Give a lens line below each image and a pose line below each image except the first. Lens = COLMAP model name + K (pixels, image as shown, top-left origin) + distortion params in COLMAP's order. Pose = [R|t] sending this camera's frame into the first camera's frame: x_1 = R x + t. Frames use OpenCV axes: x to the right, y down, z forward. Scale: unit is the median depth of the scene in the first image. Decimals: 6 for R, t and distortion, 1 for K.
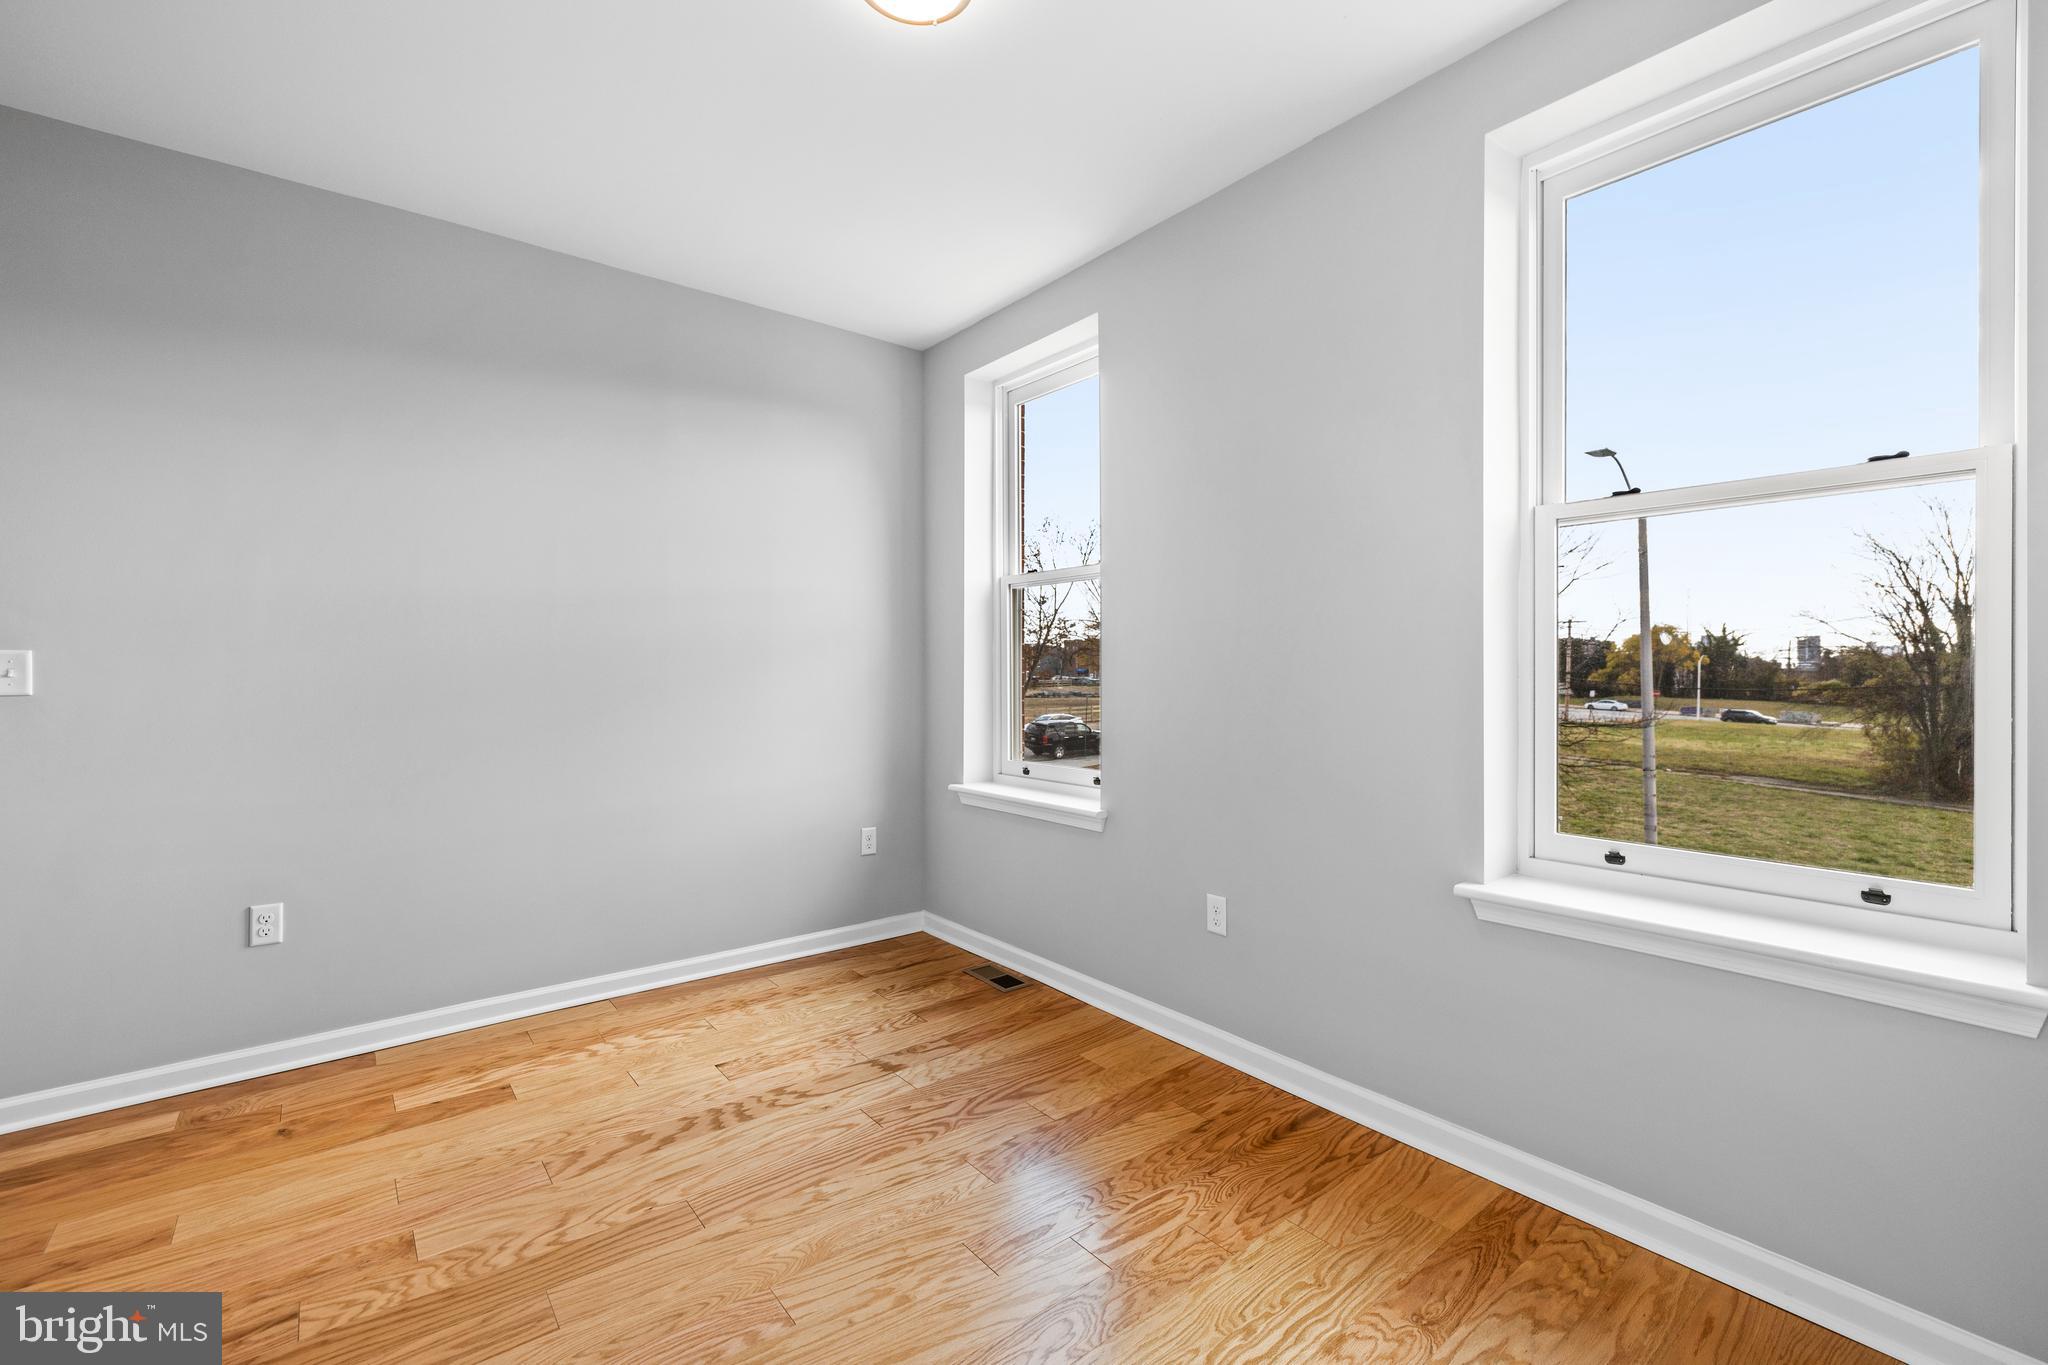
lens RADIAL K [[876.6, 0, 1017.2], [0, 876.6, 672.7], [0, 0, 1]] dist [0.001463, 0.000717]
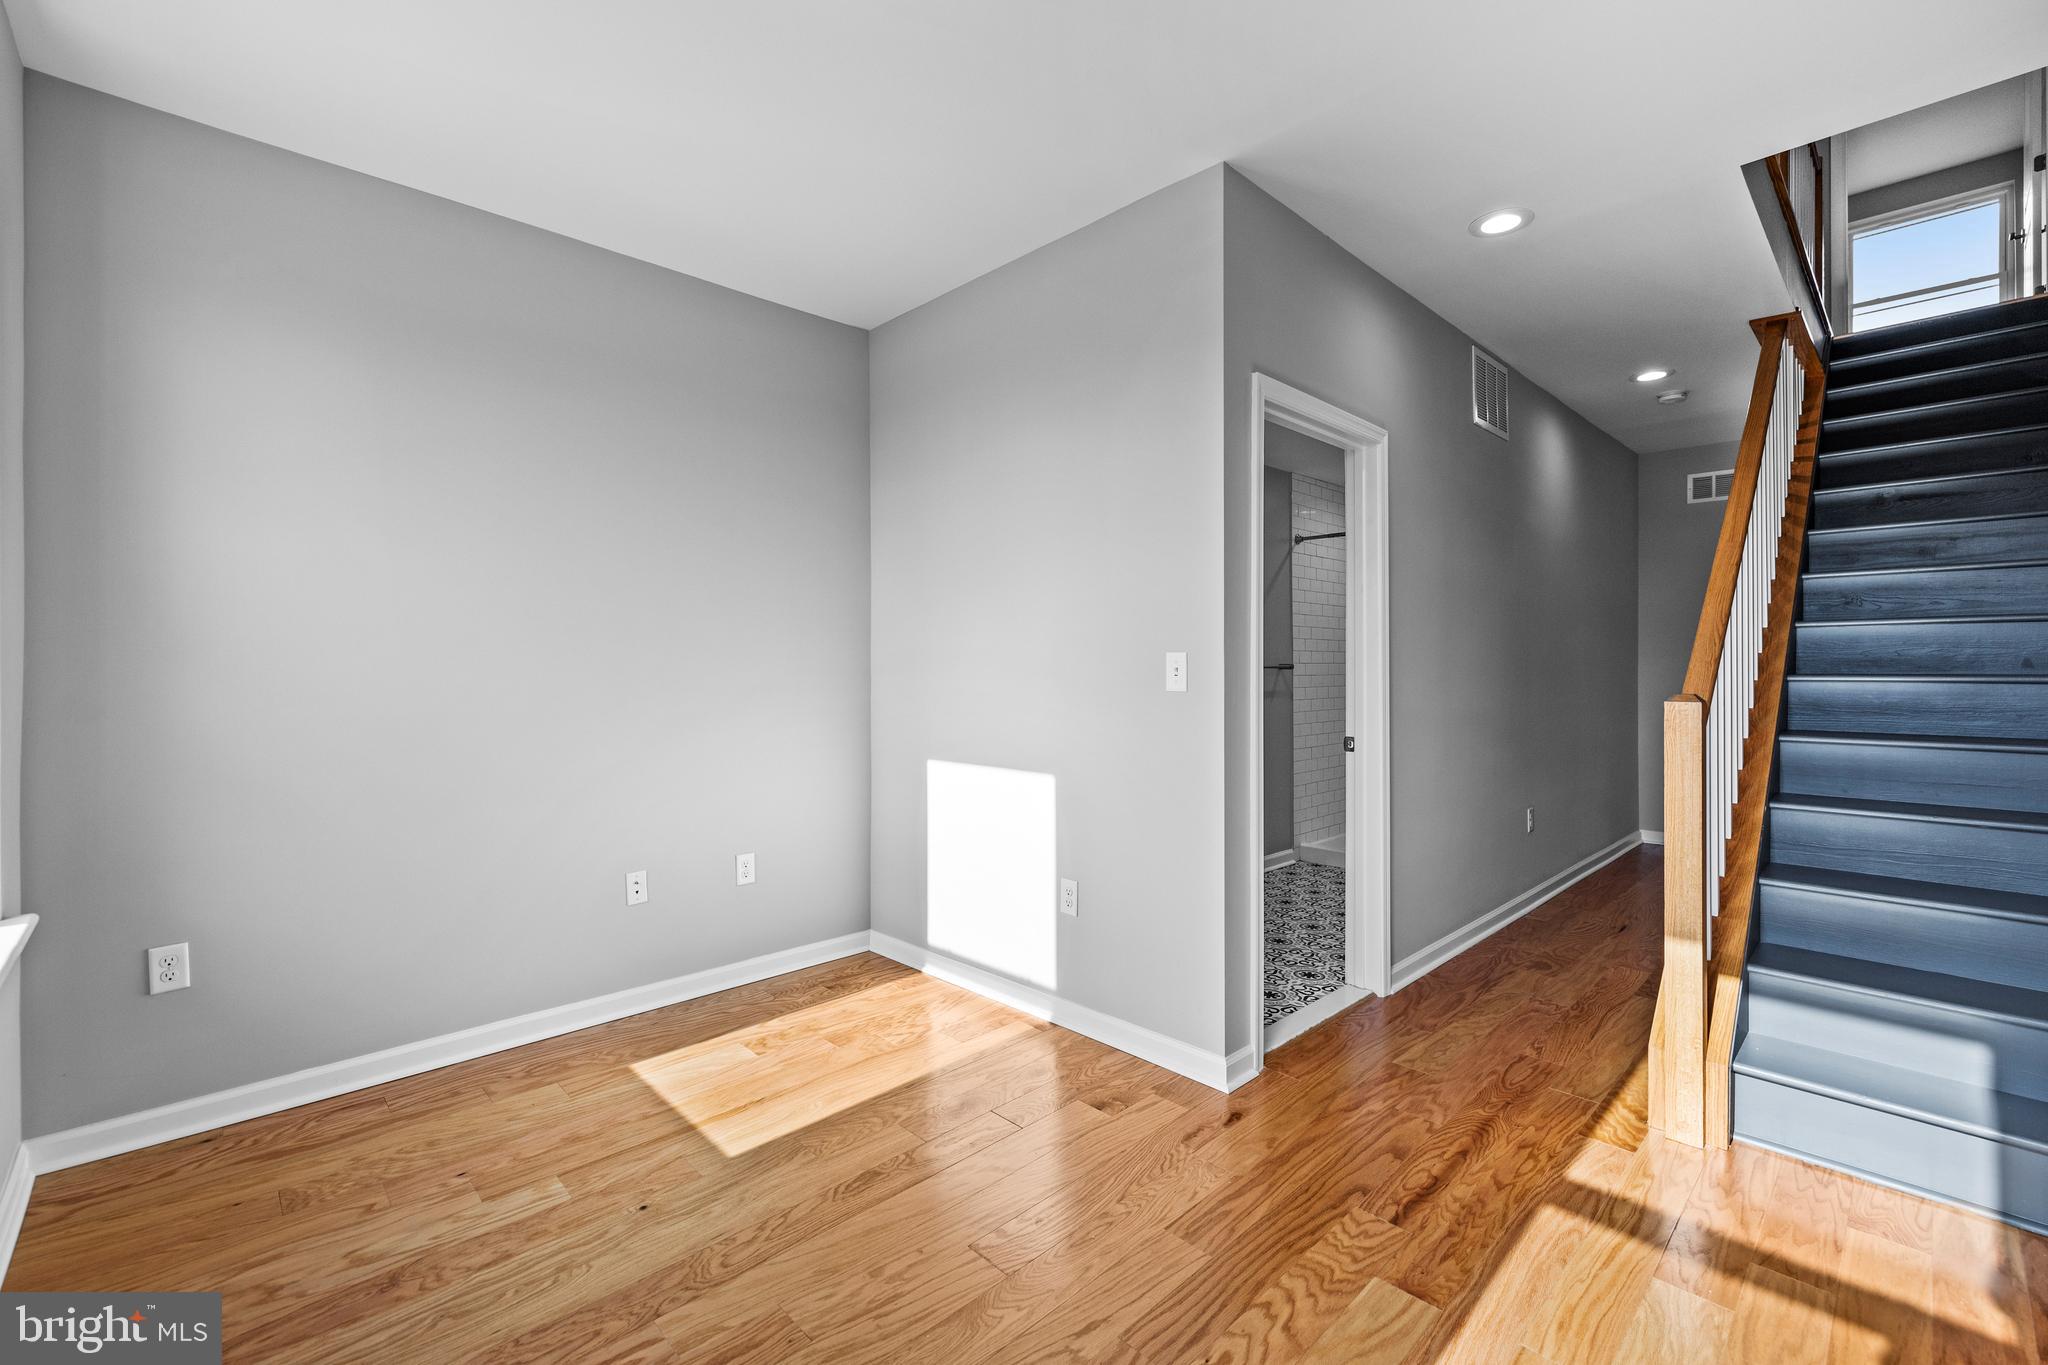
lens RADIAL K [[862.7, 0, 991.0], [0, 862.7, 674.9], [0, 0, 1]] dist [0.000727, 0.000331]
pose [[-0.998204, 0.003153, -0.059823, -0.153900], [0.002635, 0.999958, 0.008742, -0.009874], [0.059848, 0.008569, -0.998171, 1.501912]]
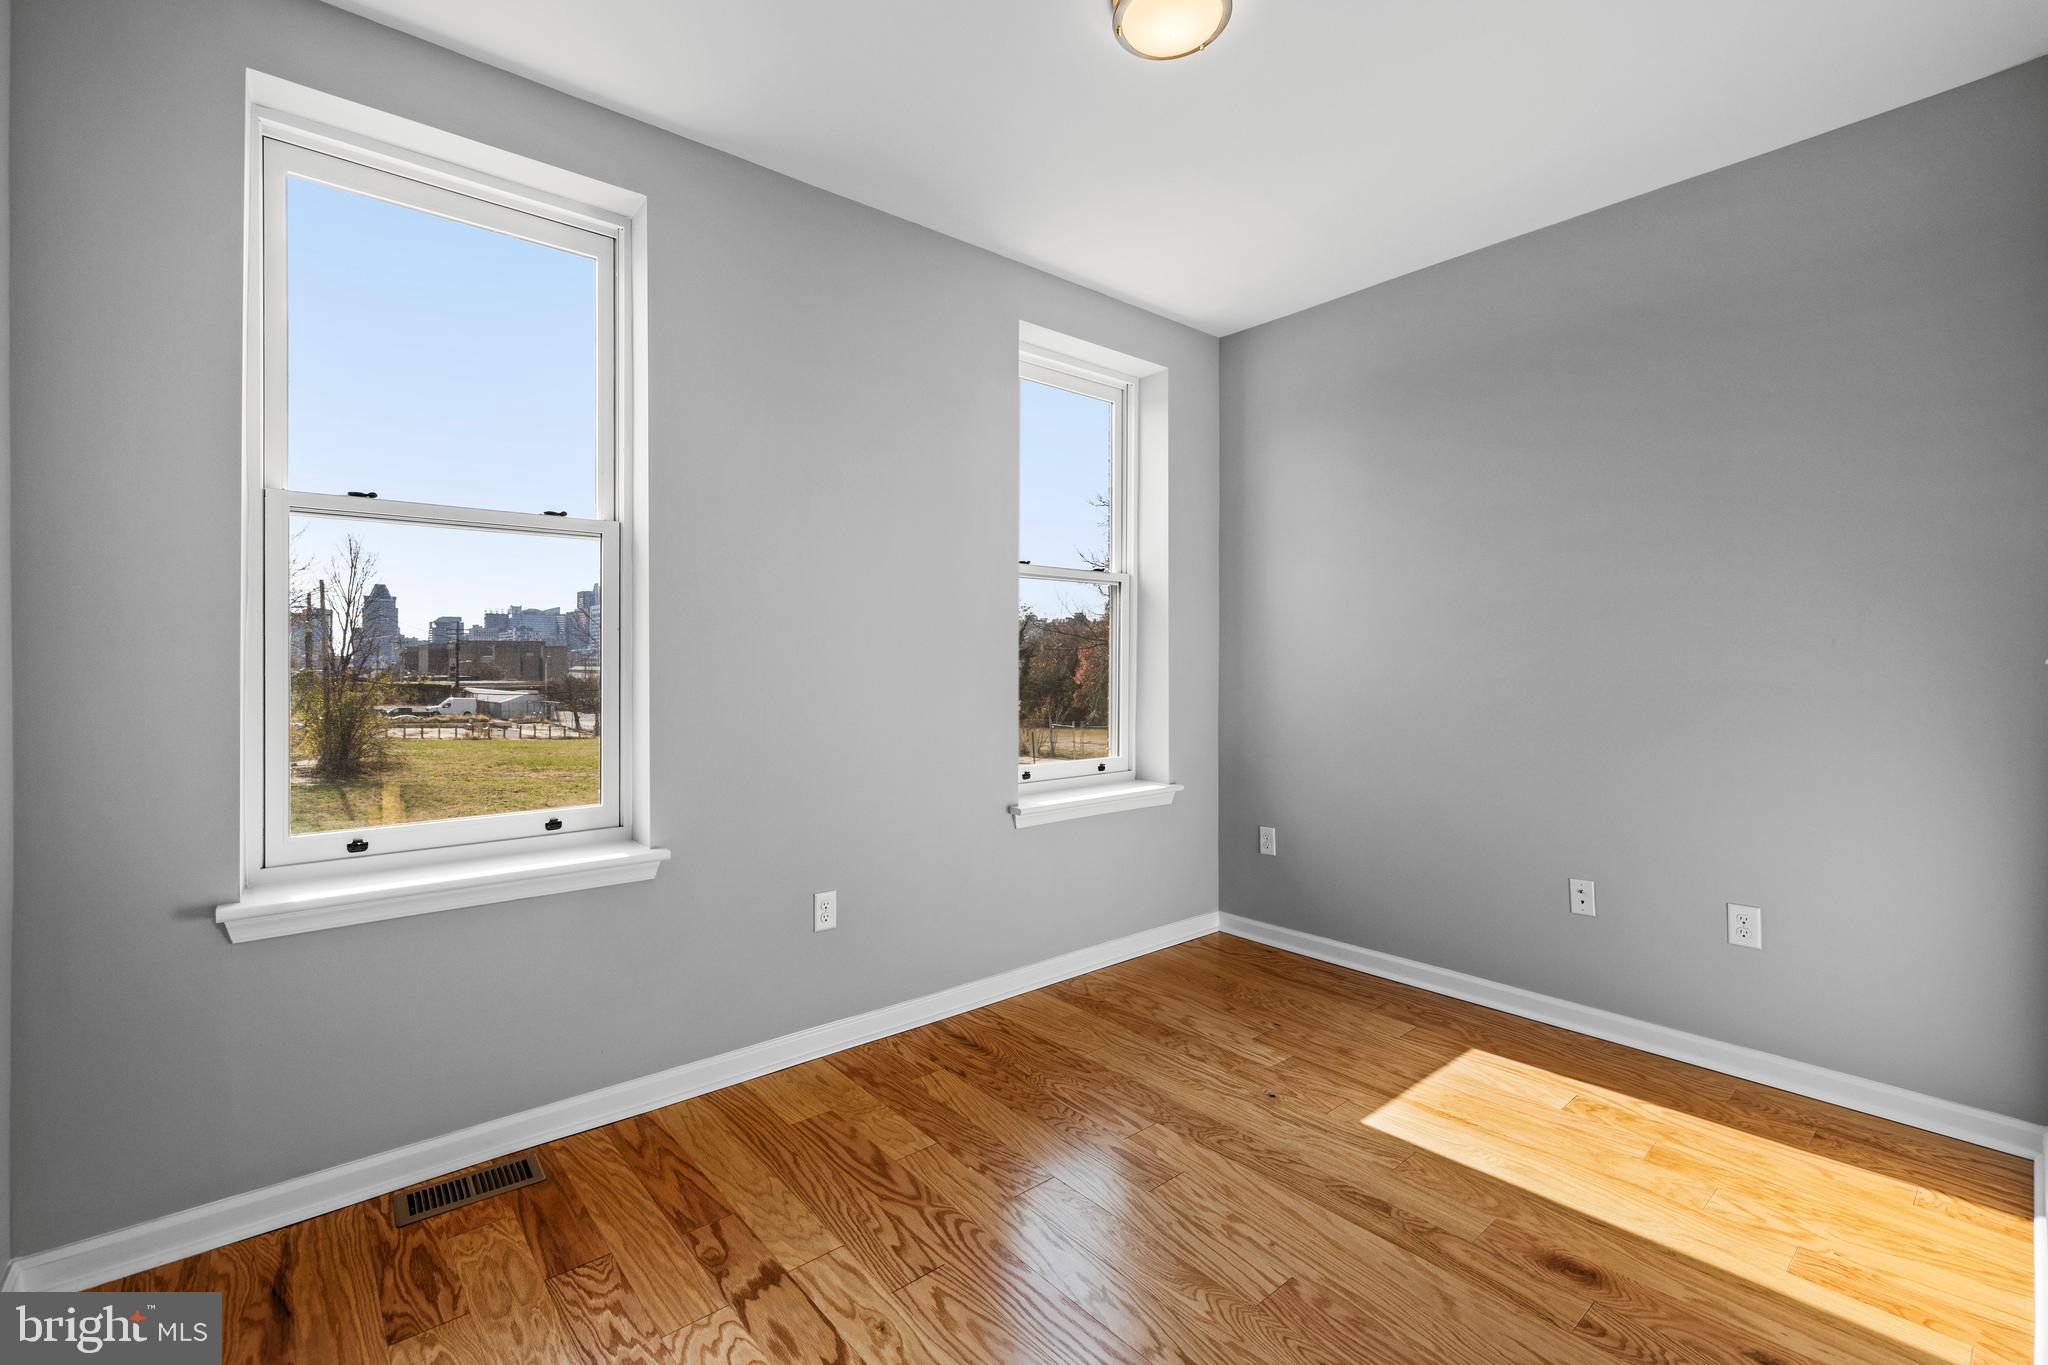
lens RADIAL K [[868.7, 0, 1023.4], [0, 868.7, 666.2], [0, 0, 1]] dist [0.000343, 0.000485]
pose [[-0.028296, -0.003786, 0.999592, -0.924380], [0.003372, 0.999987, 0.003883, -0.008732], [-0.999594, 0.003480, -0.028282, 0.960512]]
